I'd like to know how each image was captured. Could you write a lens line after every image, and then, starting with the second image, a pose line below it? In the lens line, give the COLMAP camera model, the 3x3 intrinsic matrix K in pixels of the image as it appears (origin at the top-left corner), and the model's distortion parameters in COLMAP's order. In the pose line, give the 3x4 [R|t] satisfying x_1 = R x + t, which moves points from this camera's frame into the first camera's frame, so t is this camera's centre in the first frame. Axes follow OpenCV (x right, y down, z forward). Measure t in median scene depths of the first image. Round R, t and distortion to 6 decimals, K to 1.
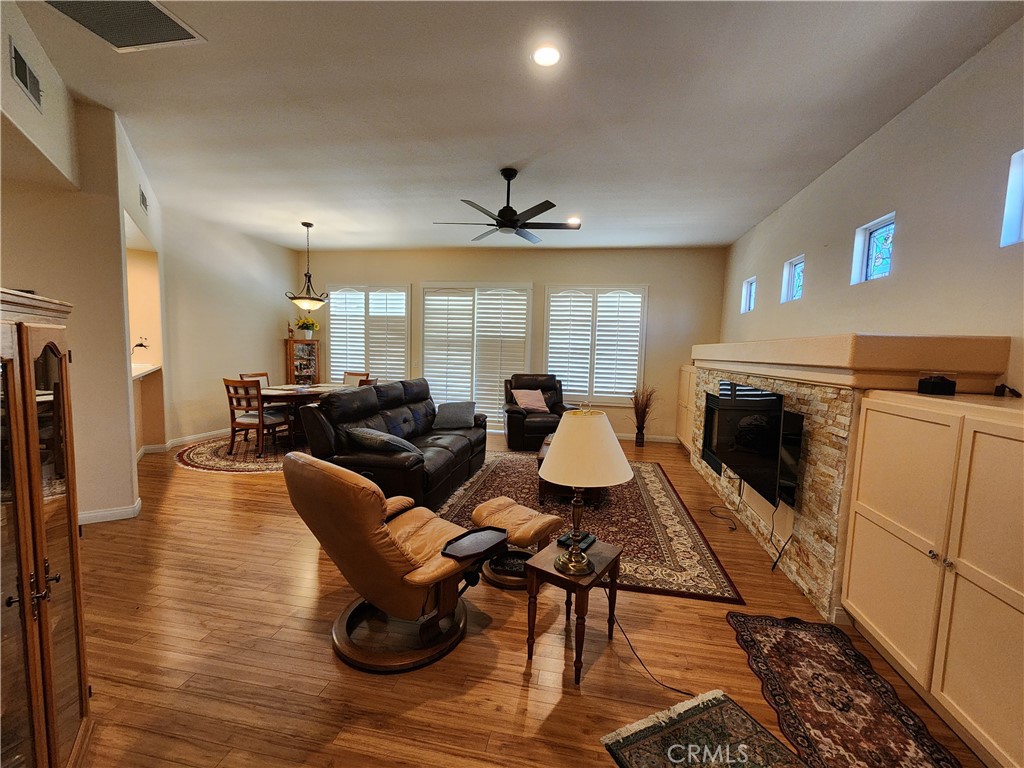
lens RADIAL K [[421.1, 0, 517.8], [0, 421.1, 386.1], [0, 0, 1]] dist [-0.000394, 0.000199]
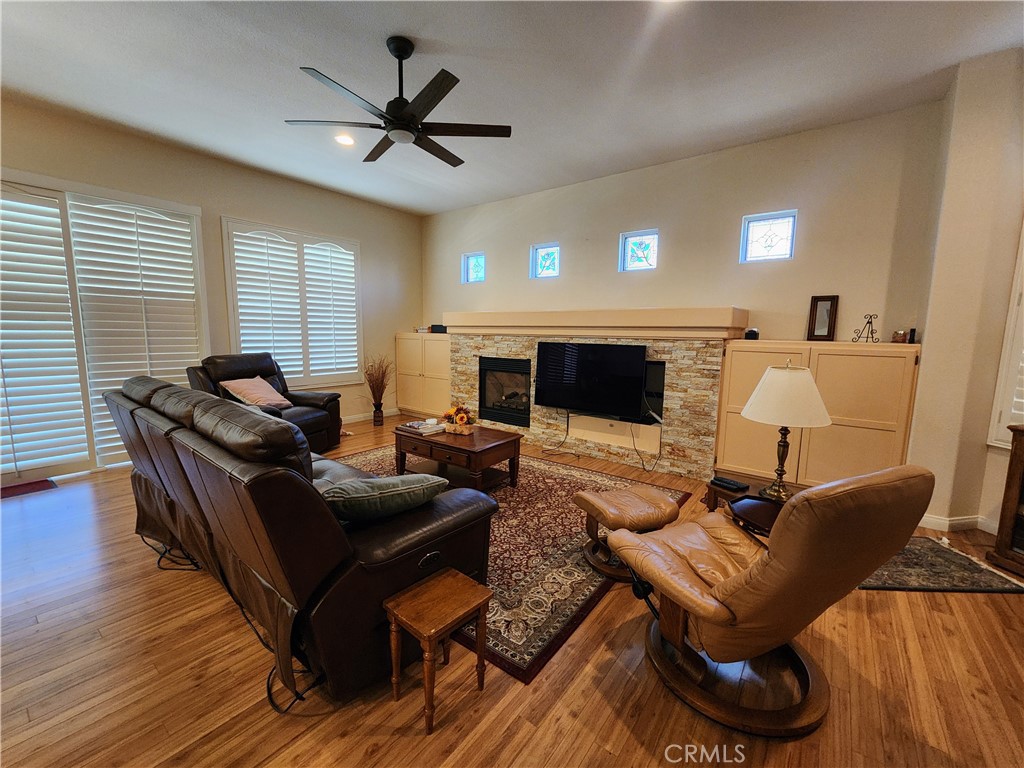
lens RADIAL K [[421.1, 0, 517.8], [0, 421.1, 386.1], [0, 0, 1]] dist [-0.000394, 0.000199]
pose [[0.455205, -0.141932, 0.879001, -0.639896], [0.077253, 0.989786, 0.119814, -0.044907], [-0.887029, 0.013365, 0.461520, 0.579838]]
